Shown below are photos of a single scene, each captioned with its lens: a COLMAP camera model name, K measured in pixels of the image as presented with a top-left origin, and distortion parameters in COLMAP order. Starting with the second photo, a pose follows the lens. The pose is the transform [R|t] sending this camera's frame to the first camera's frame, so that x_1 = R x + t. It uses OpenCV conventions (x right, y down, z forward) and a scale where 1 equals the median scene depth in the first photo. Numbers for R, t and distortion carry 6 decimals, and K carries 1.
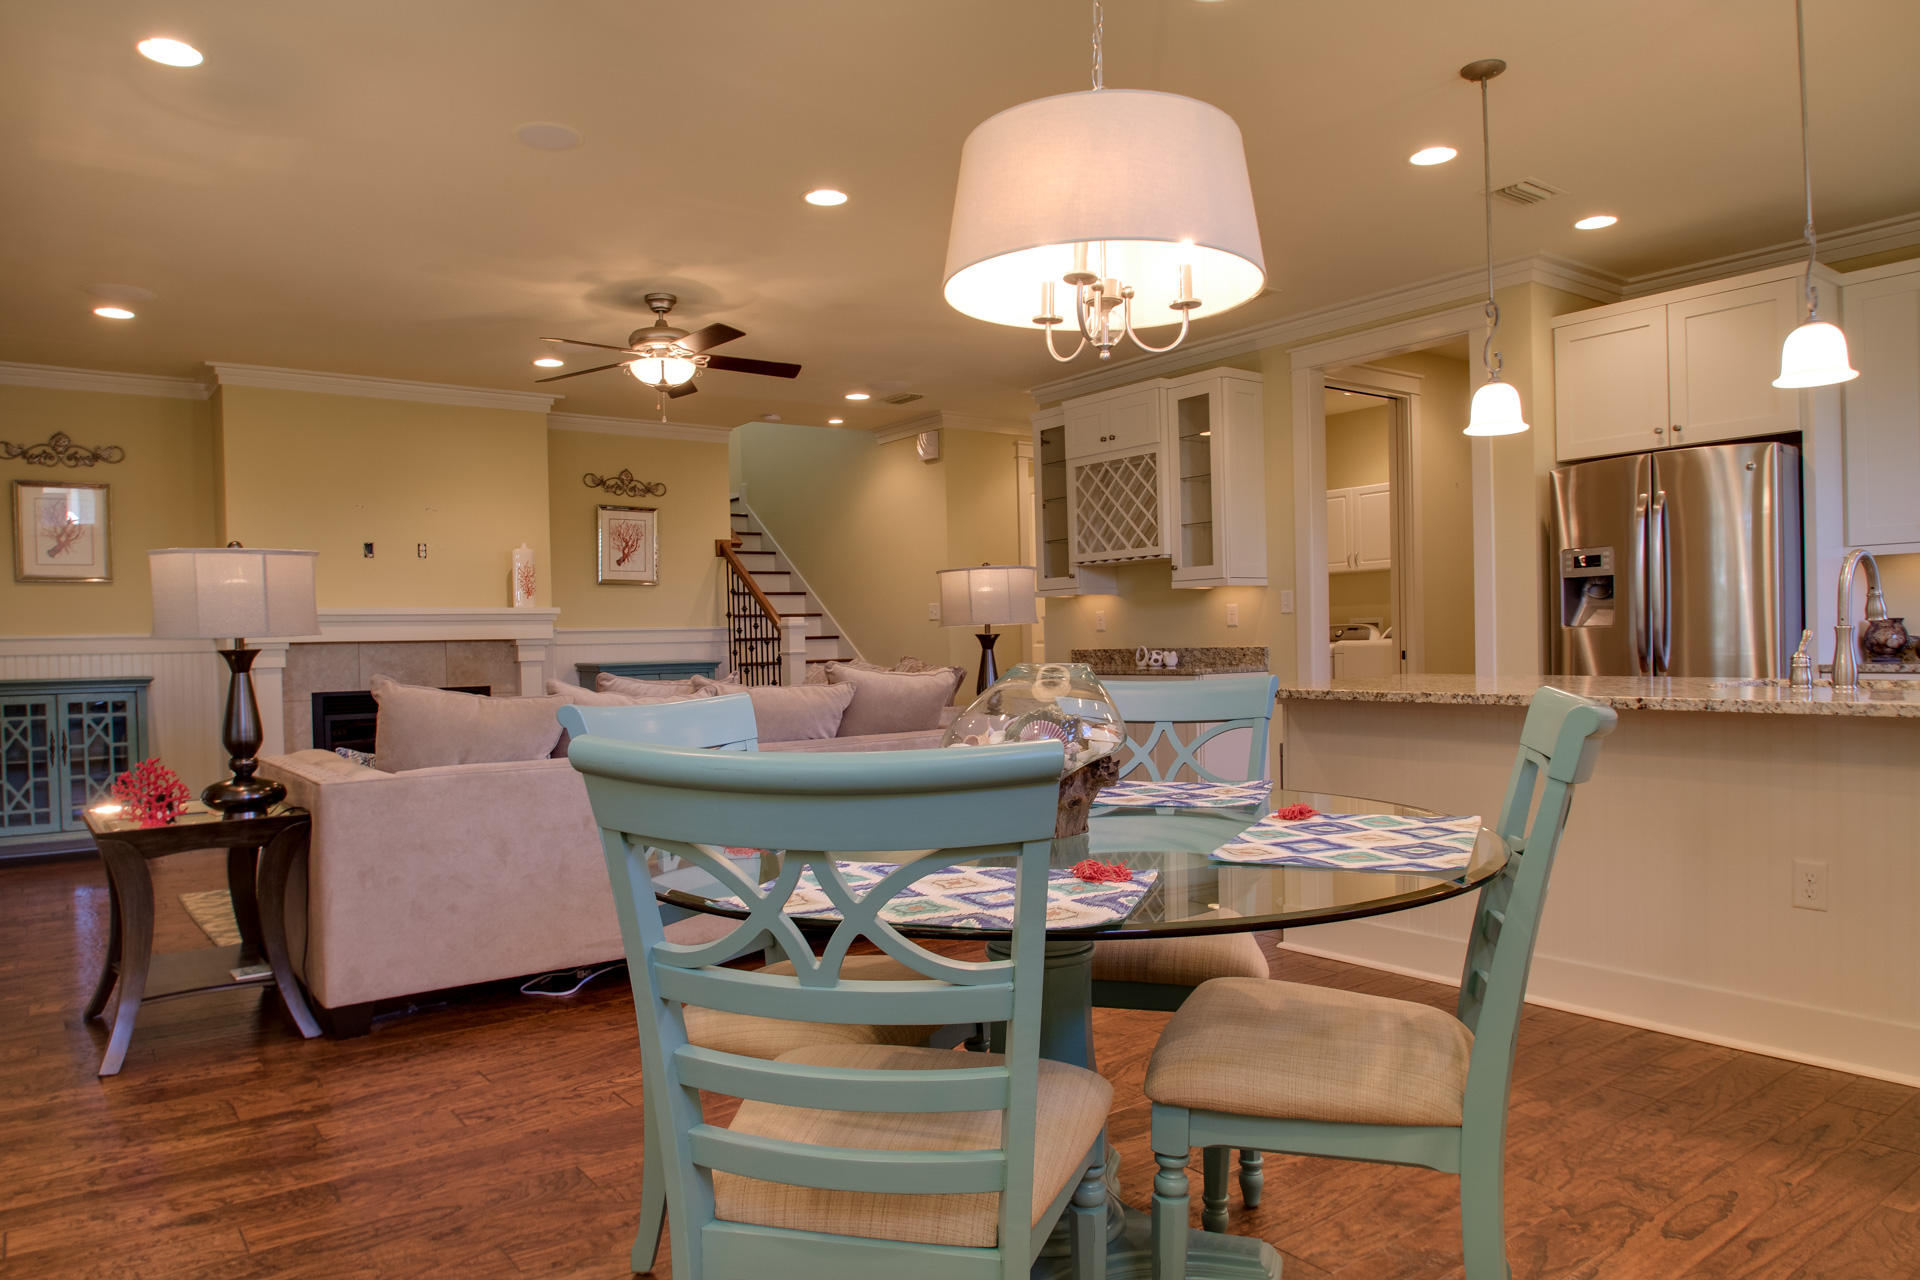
lens RADIAL K [[1247.9, 0, 941.7], [0, 1247.9, 652.3], [0, 0, 1]] dist [-0.036200, 0.008030]
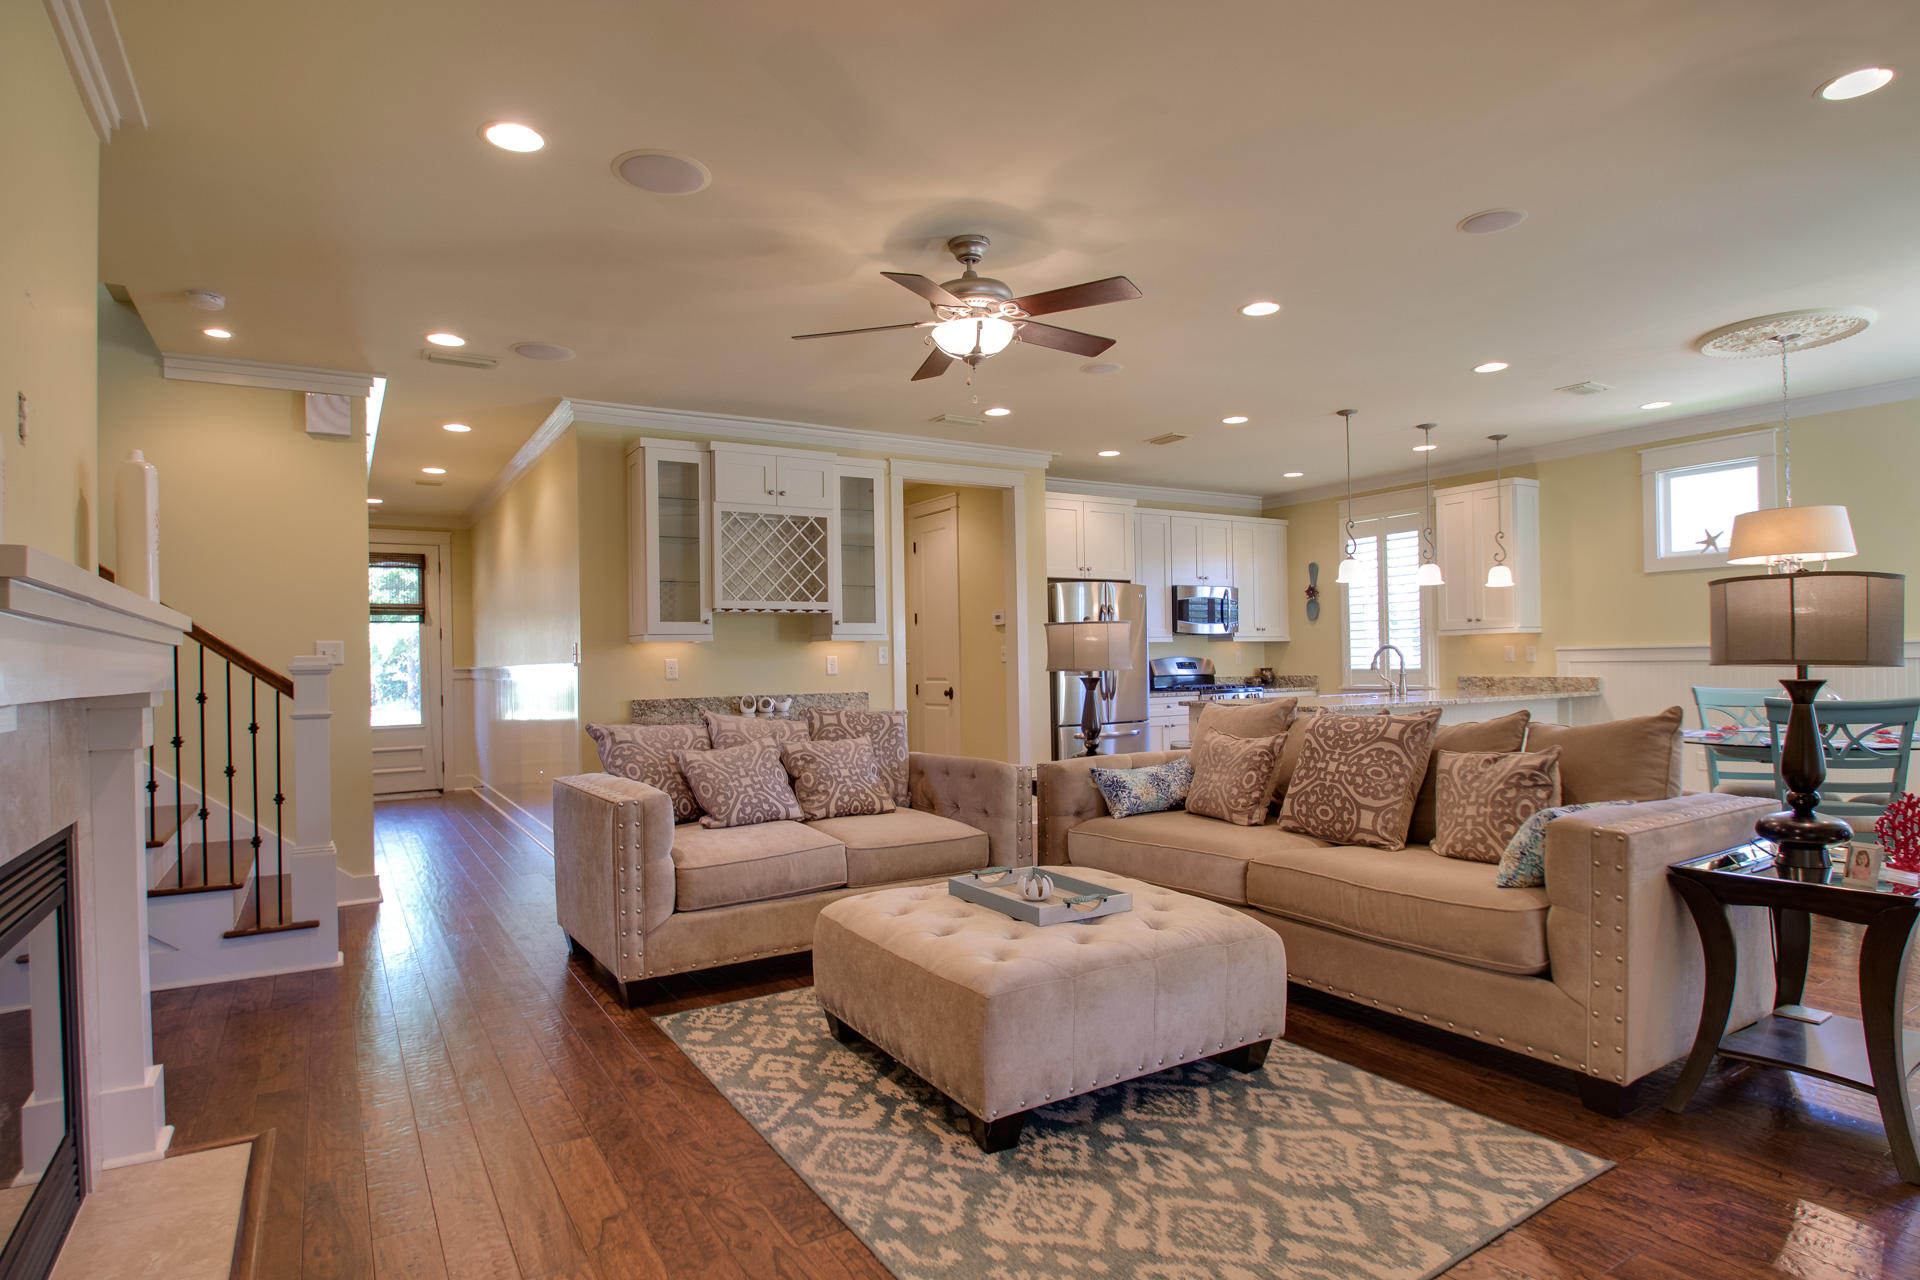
lens RADIAL K [[1024.4, 0, 943.6], [0, 1024.4, 655.9], [0, 0, 1]] dist [-0.013784, -0.009085]
pose [[0.081735, 0.028154, 0.996256, -0.720748], [0.024260, 0.999249, -0.030229, -0.006912], [-0.996359, 0.026640, 0.080990, 0.815963]]
